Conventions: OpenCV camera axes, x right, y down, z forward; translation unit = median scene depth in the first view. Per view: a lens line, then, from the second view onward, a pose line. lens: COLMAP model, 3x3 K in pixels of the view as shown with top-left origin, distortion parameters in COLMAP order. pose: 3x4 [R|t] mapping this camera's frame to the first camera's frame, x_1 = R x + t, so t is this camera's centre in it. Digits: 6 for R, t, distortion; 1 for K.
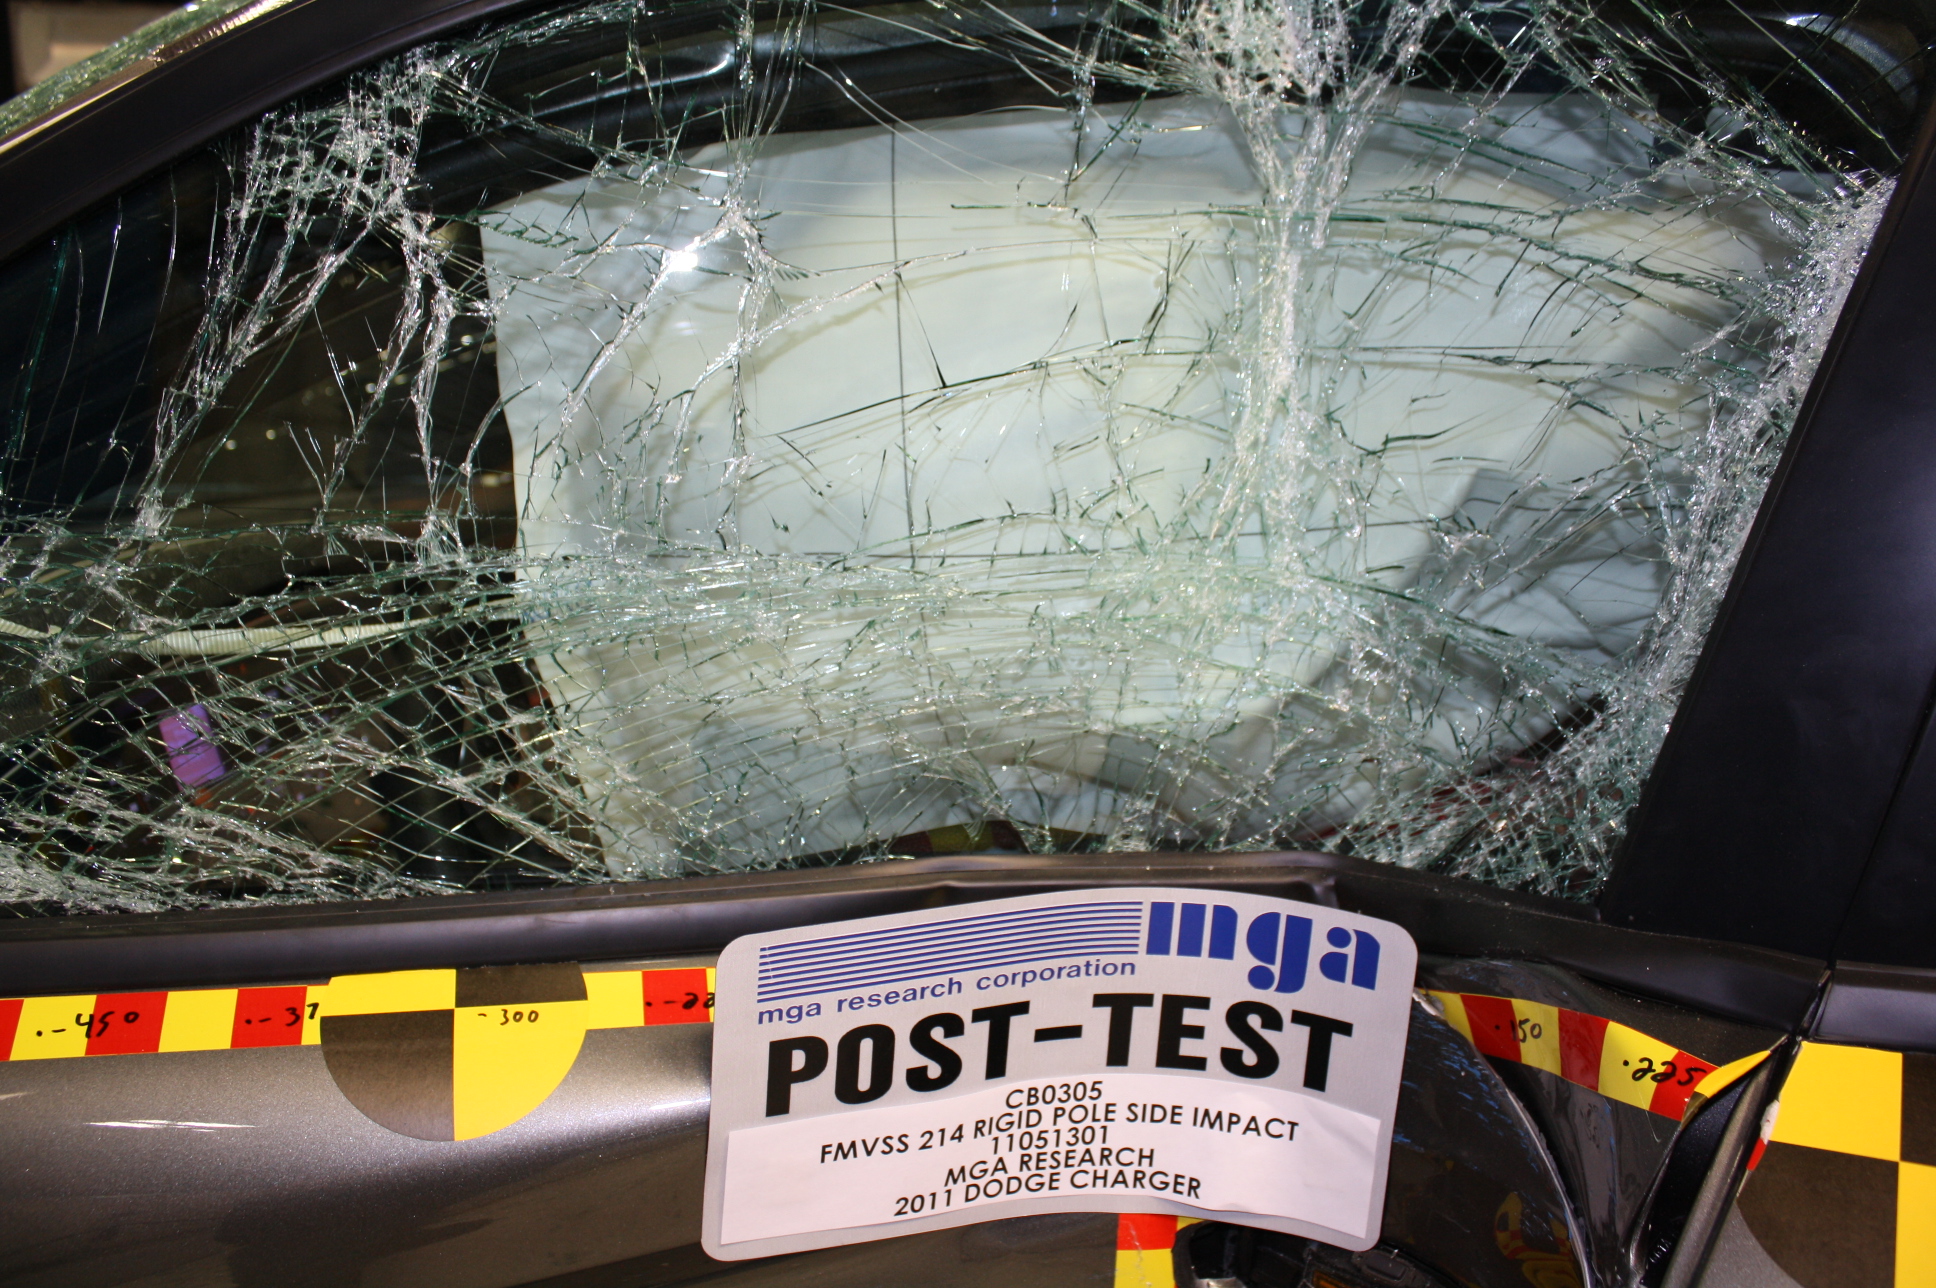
lens RADIAL K [[1633.8, 0, 968.0], [0, 1633.8, 644.0], [0, 0, 1]] dist [-0.188890, 0.171715]
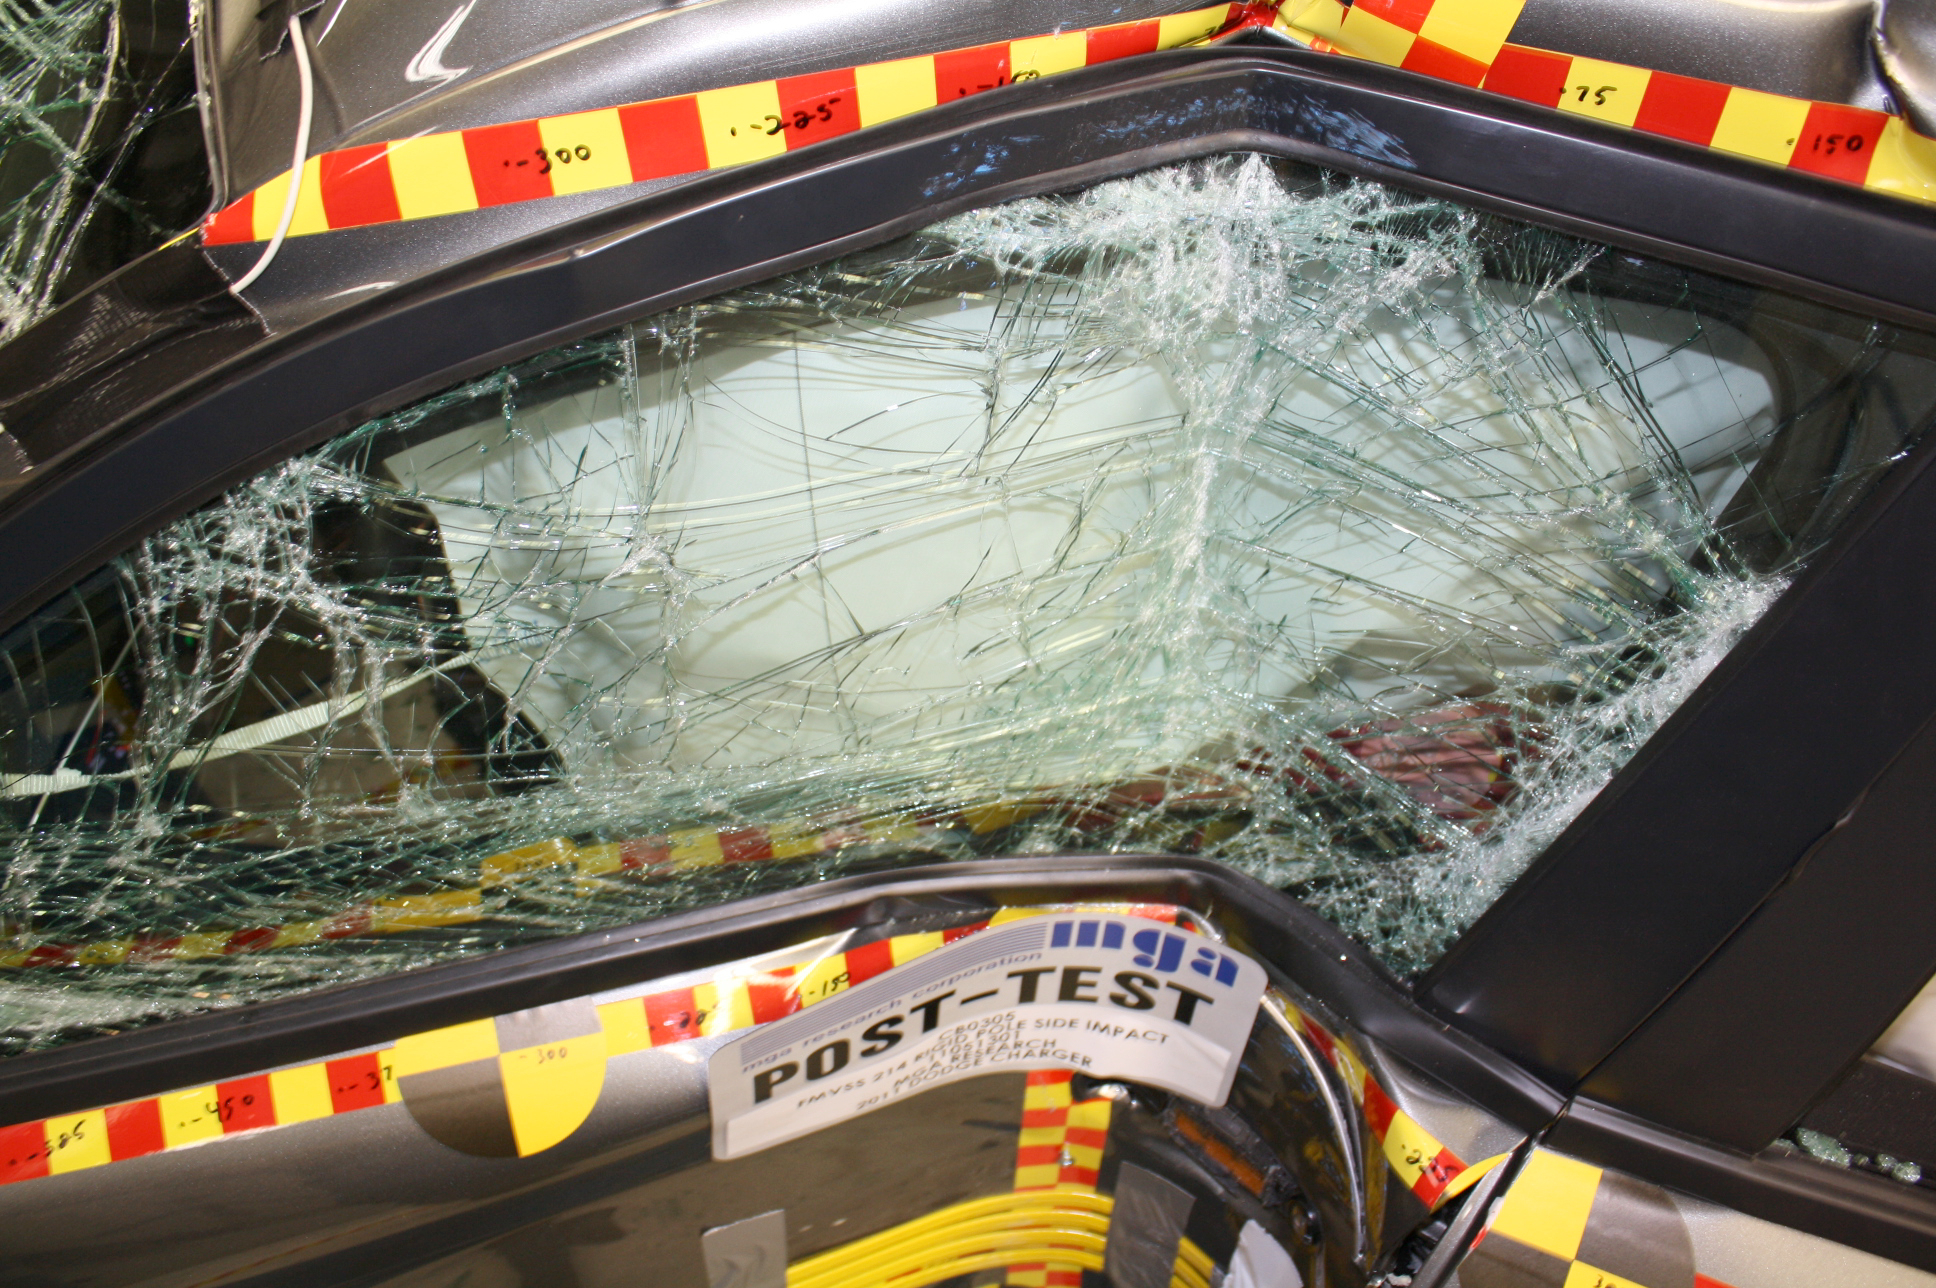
lens RADIAL K [[1633.8, 0, 968.0], [0, 1633.8, 644.0], [0, 0, 1]] dist [-0.188890, 0.171715]
pose [[0.999001, -0.035467, 0.027179, 0.023412], [0.013956, 0.825491, 0.564242, -0.707378], [-0.042448, -0.563299, 0.825162, 0.122689]]
